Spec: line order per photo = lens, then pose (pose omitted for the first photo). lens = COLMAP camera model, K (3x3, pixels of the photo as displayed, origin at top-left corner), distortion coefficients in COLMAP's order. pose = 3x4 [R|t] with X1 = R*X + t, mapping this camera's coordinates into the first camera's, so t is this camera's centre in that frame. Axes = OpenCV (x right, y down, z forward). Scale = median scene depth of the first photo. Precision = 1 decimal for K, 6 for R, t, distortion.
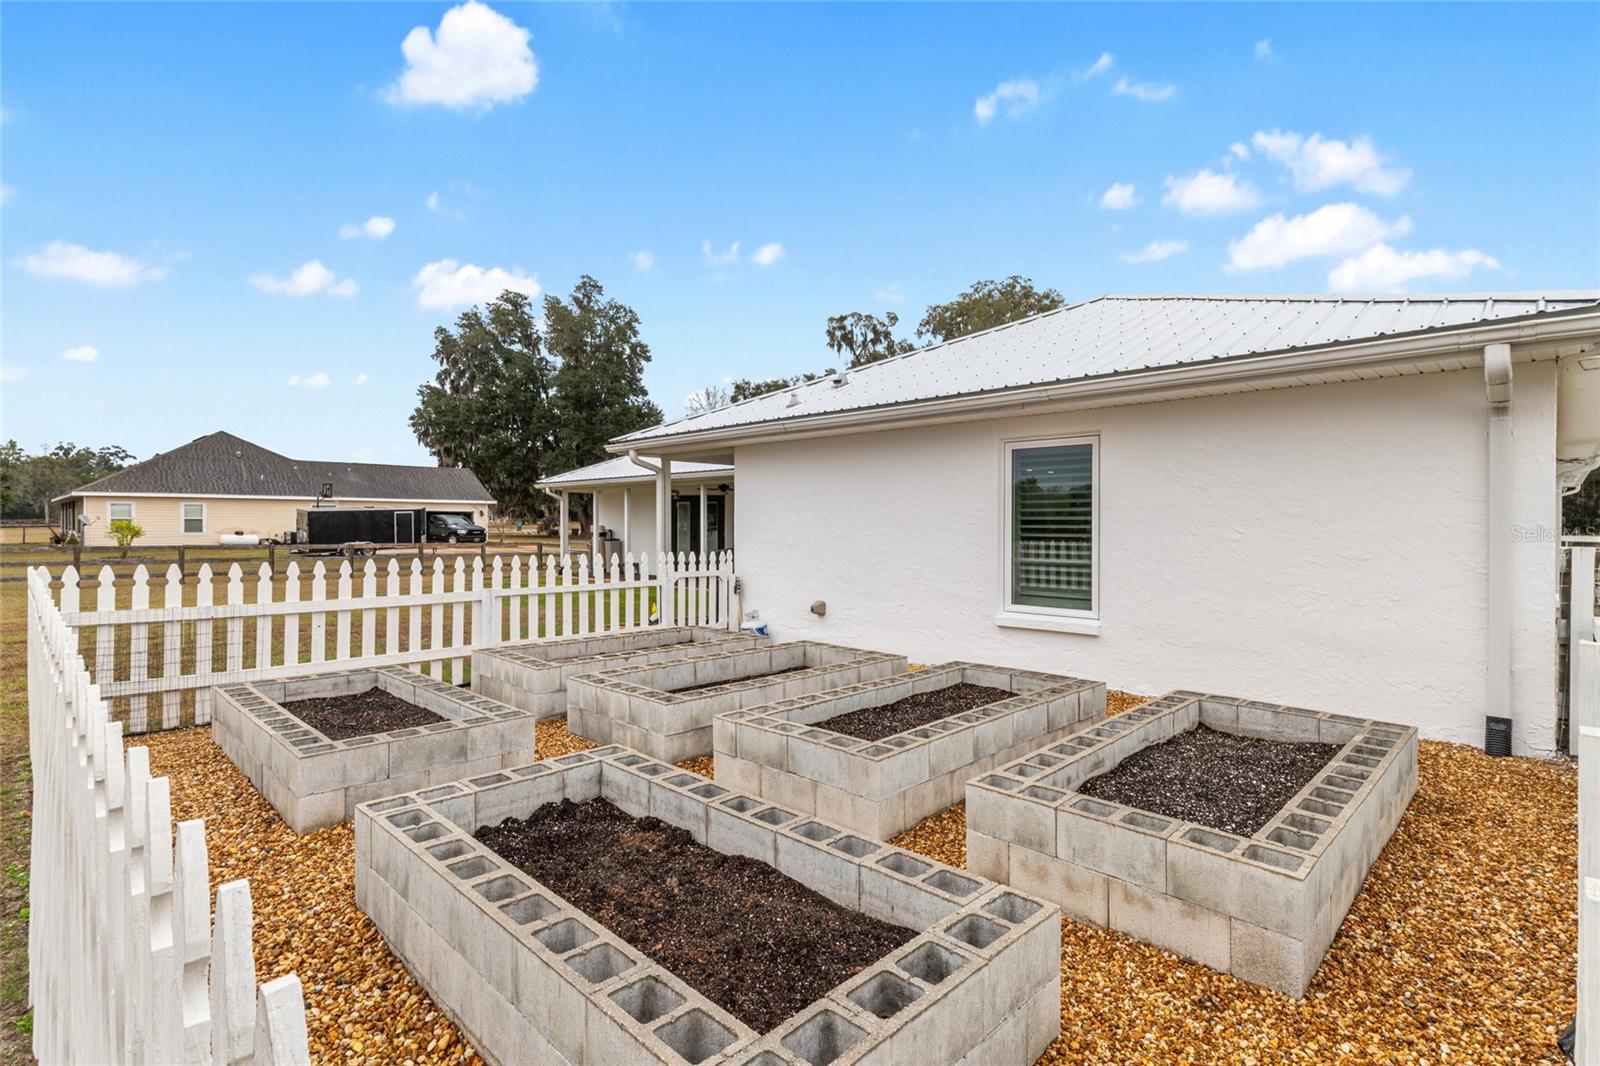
lens RADIAL K [[777.5, 0, 795.6], [0, 777.5, 540.9], [0, 0, 1]] dist [-0.001153, -0.000042]
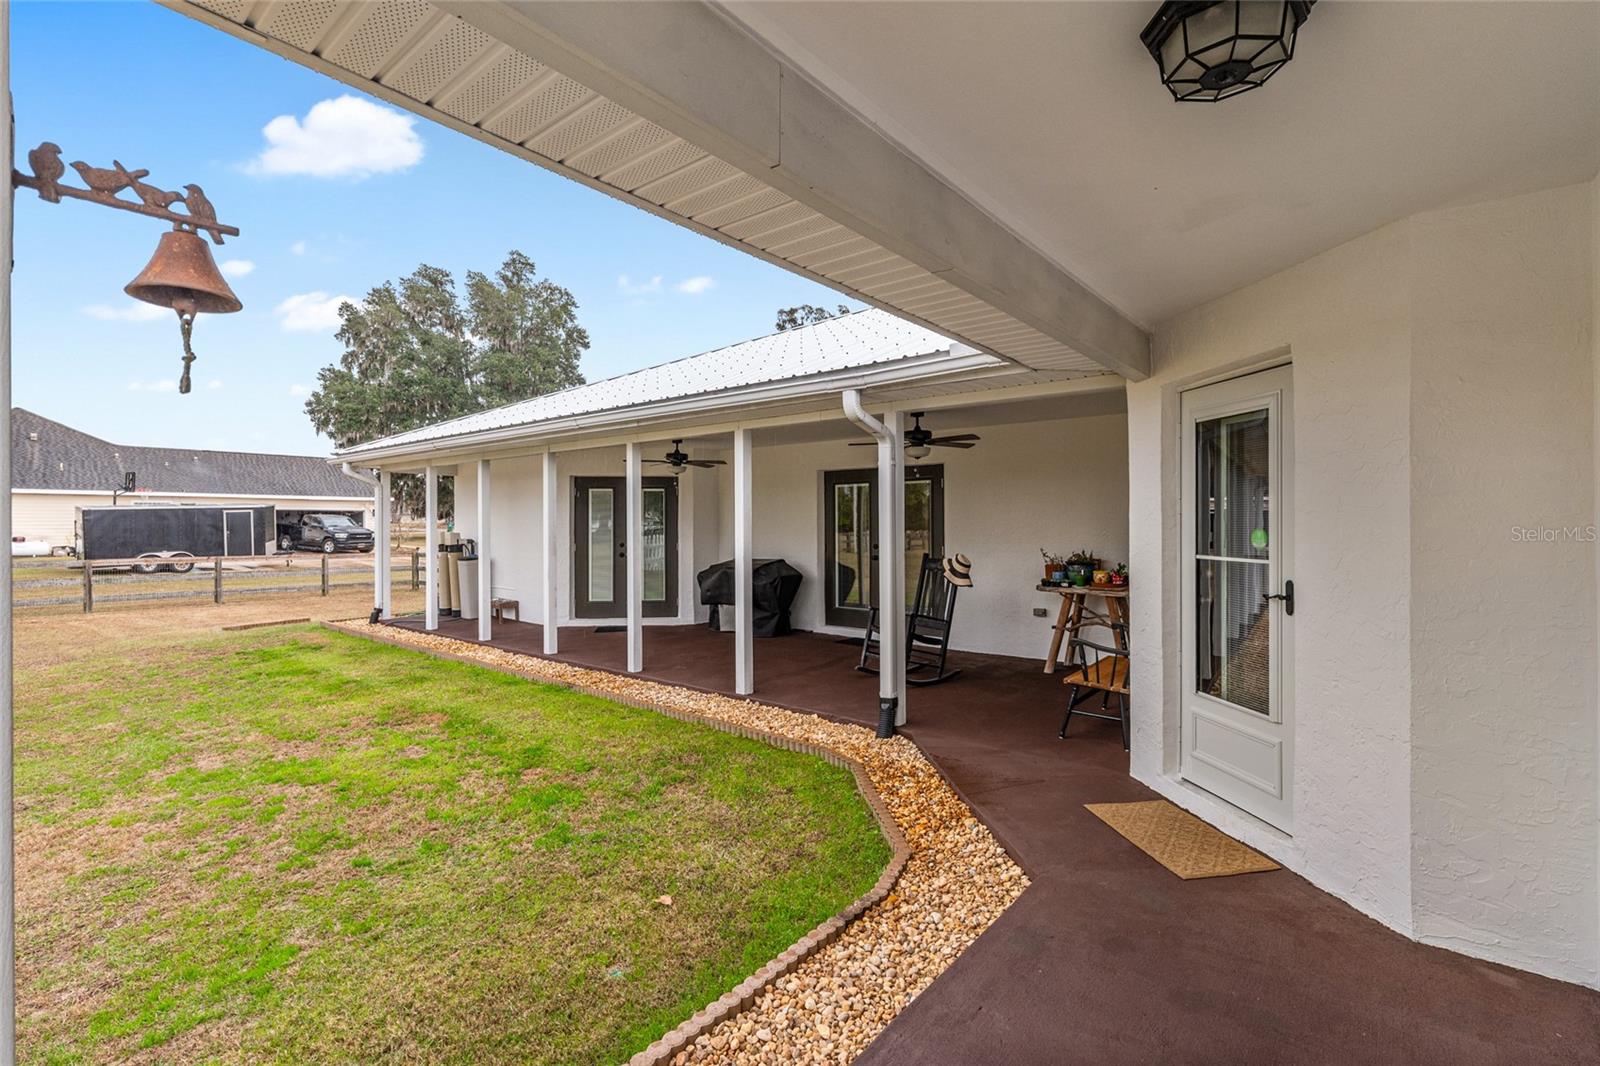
lens RADIAL K [[722.3, 0, 800.0], [0, 722.3, 533.0], [0, 0, 1]] dist [0.000616, -0.000026]
pose [[0.996161, -0.004711, 0.087418, -0.013593], [0.005334, 0.999962, -0.006898, -0.004225], [-0.087382, 0.007338, 0.996148, 0.133044]]
